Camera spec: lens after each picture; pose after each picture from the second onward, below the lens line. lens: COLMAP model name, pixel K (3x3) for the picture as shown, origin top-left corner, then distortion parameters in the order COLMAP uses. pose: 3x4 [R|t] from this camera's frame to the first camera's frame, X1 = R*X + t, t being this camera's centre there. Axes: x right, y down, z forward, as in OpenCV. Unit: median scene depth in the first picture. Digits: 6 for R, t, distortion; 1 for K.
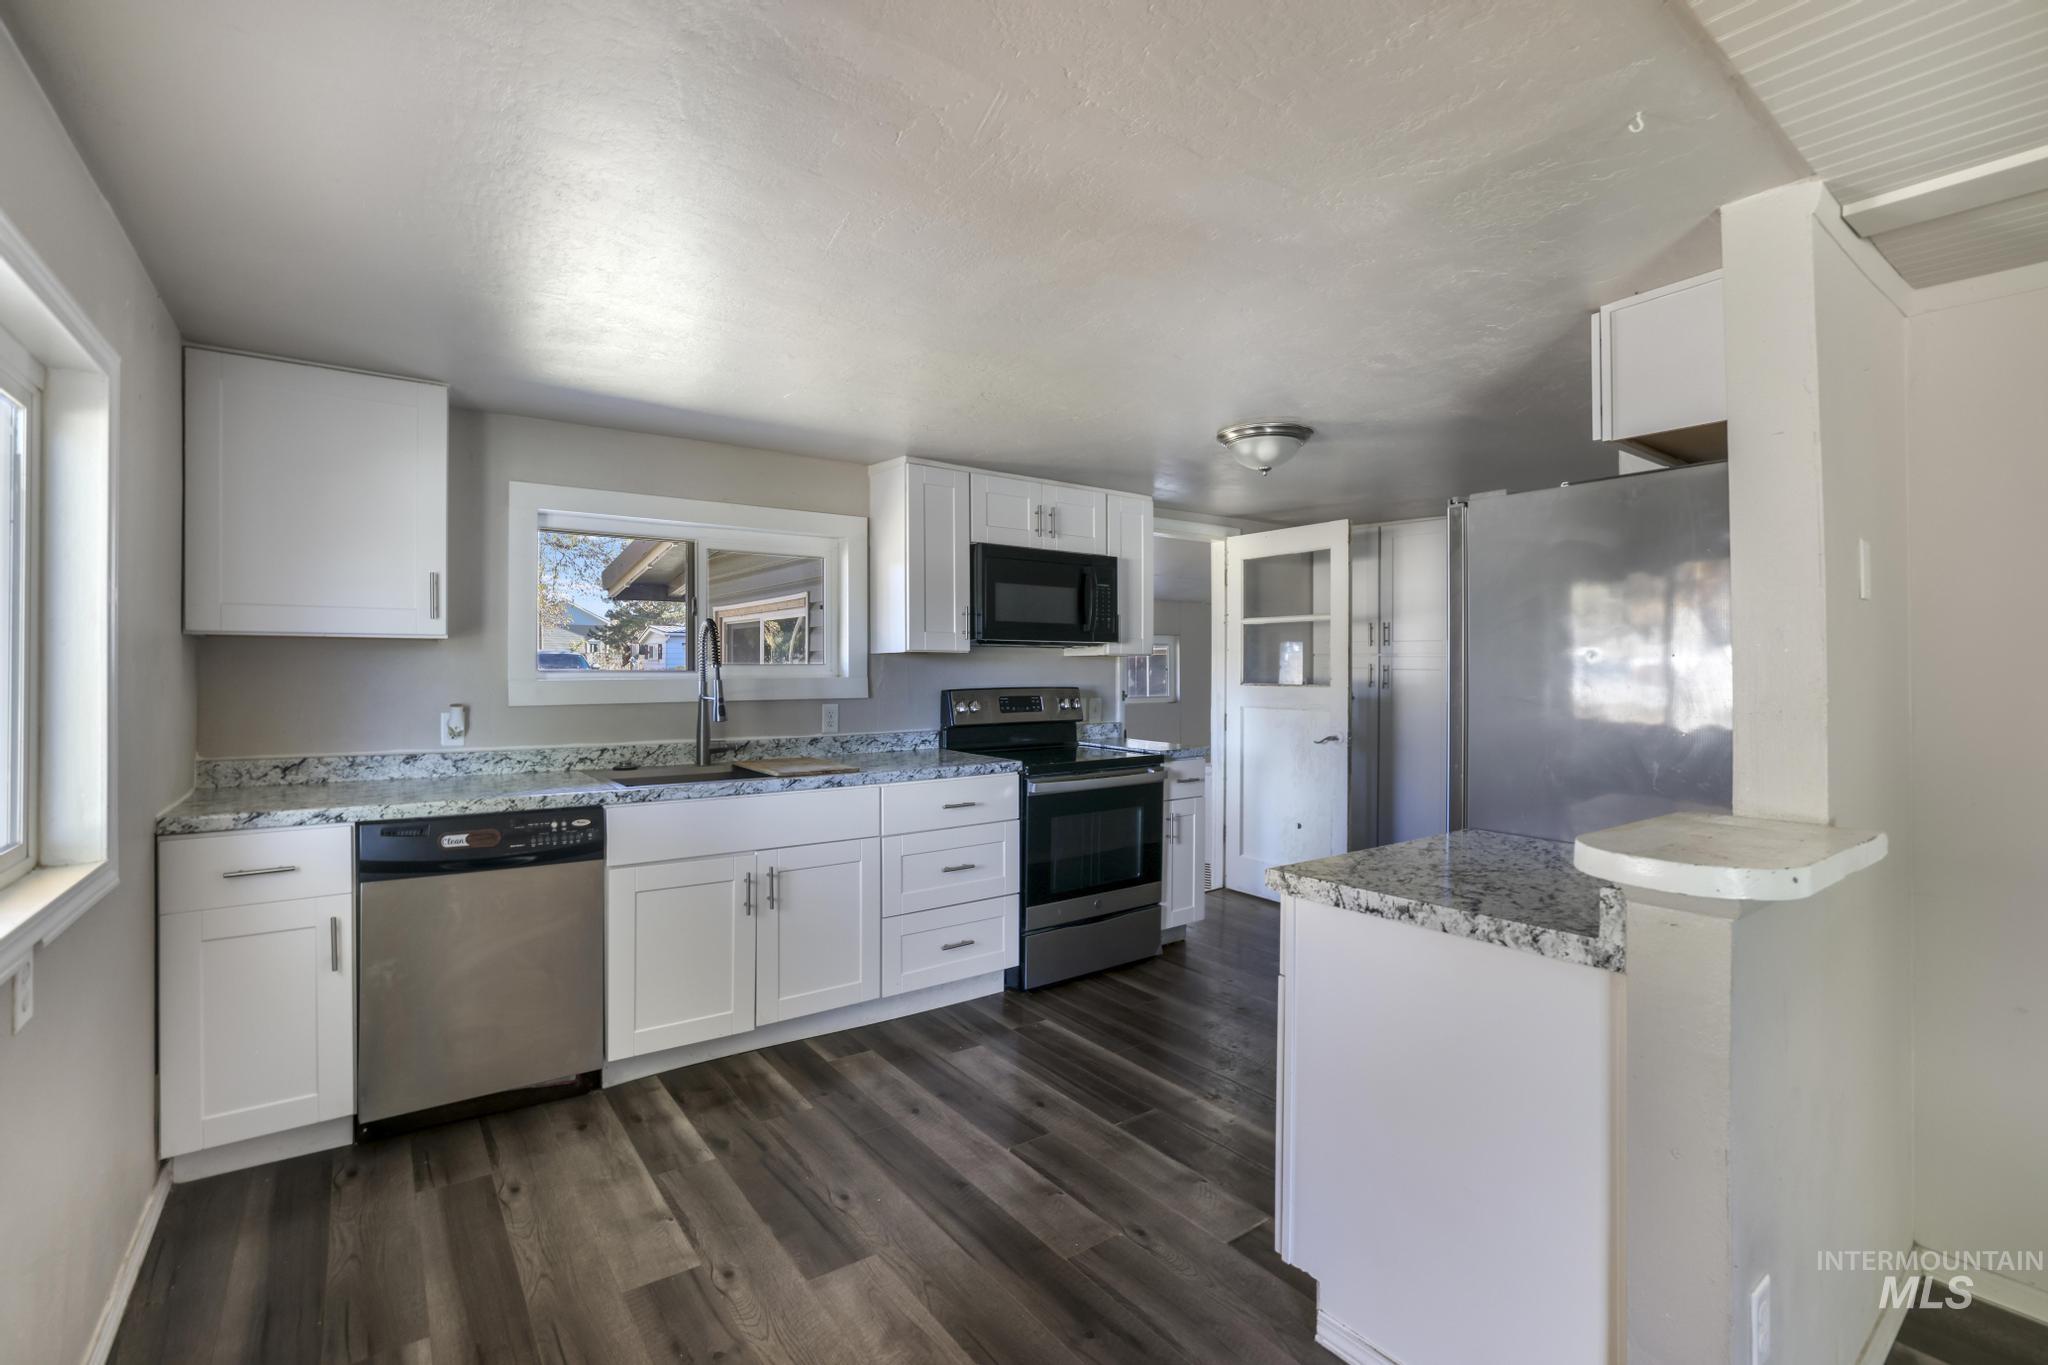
lens RADIAL K [[880.3, 0, 983.8], [0, 880.3, 668.6], [0, 0, 1]] dist [-0.044438, 0.018019]
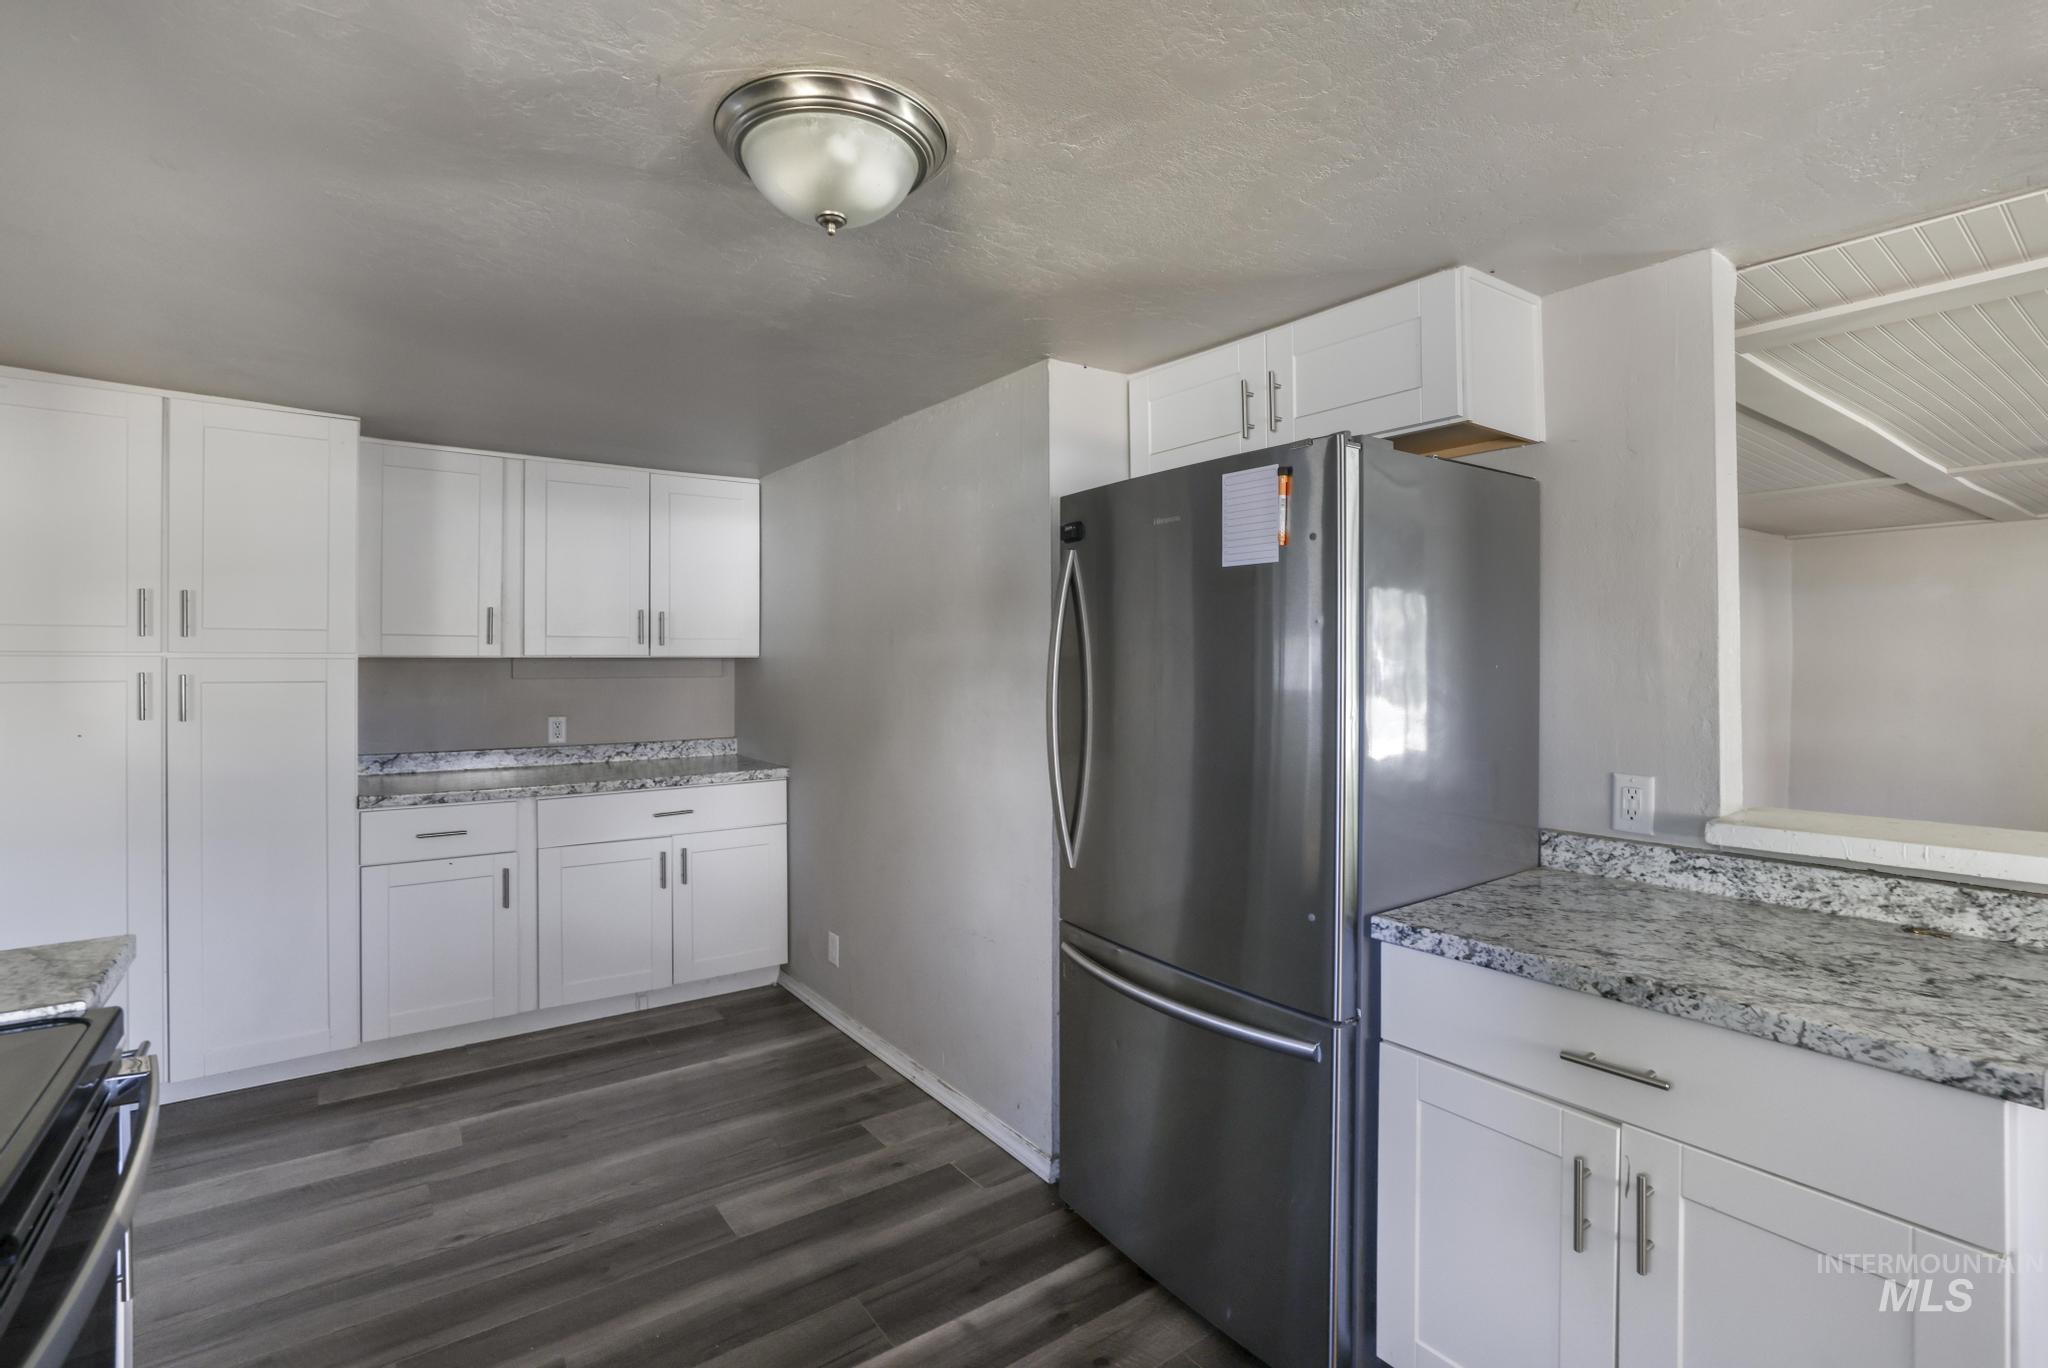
lens RADIAL K [[932.5, 0, 1027.8], [0, 932.5, 660.6], [0, 0, 1]] dist [-0.050263, 0.021724]
pose [[-0.039998, -0.002719, 0.999196, -0.124260], [0.007899, 0.999964, 0.003037, -0.017320], [-0.999169, 0.008015, -0.039975, 0.941769]]
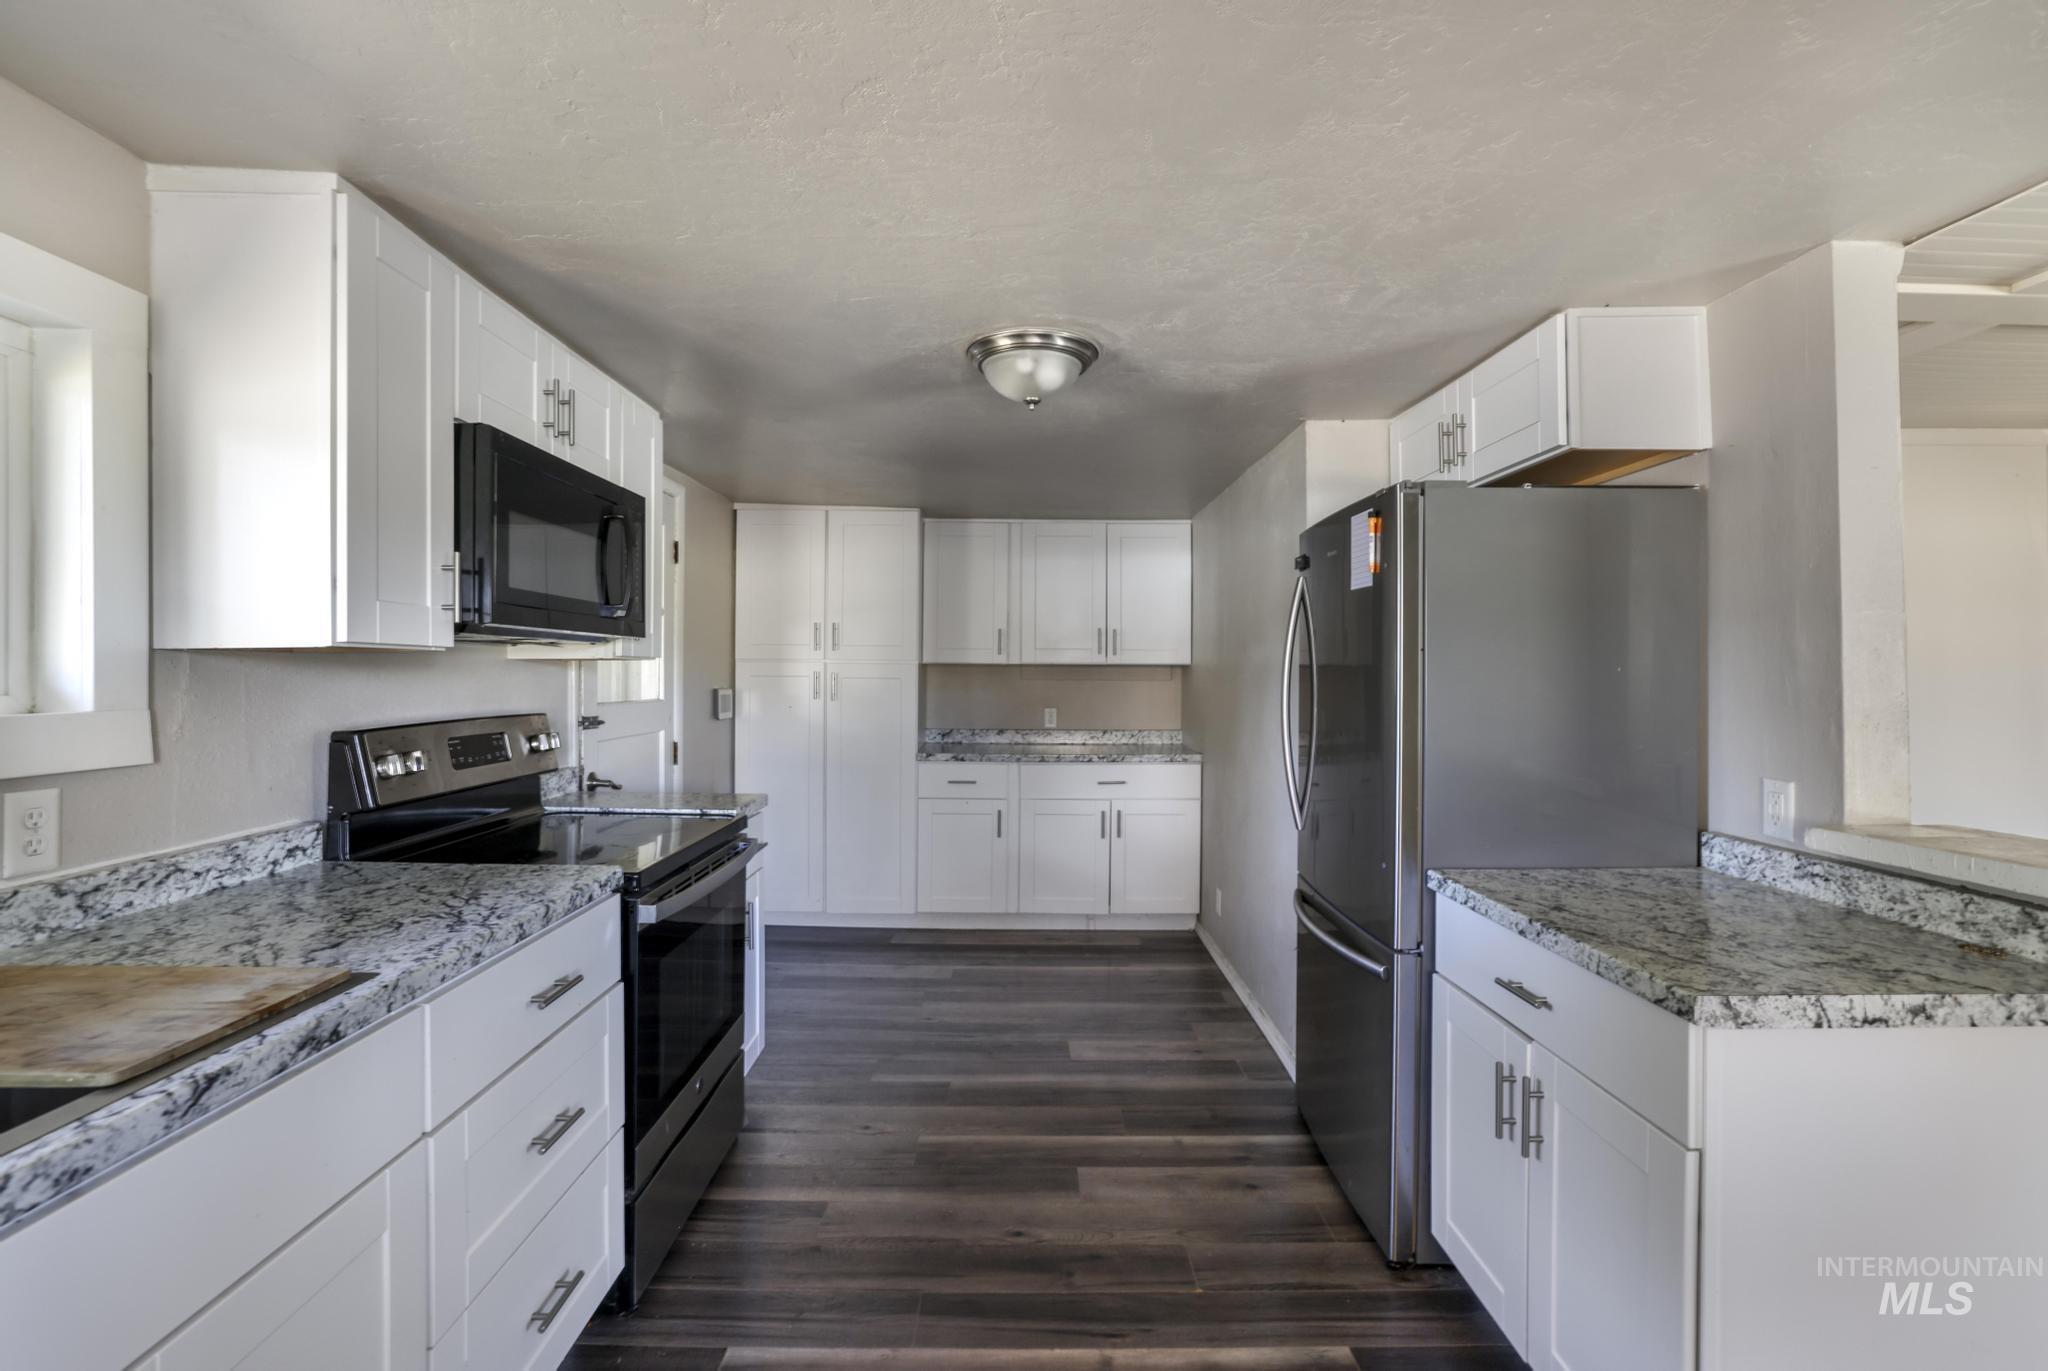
lens RADIAL K [[910.6, 0, 991.0], [0, 910.6, 668.6], [0, 0, 1]] dist [-0.045546, 0.017114]
pose [[0.576498, 0.001924, 0.817096, -0.304216], [0.001059, 0.999995, -0.003102, -0.008481], [-0.817098, 0.002654, 0.576493, 0.610617]]
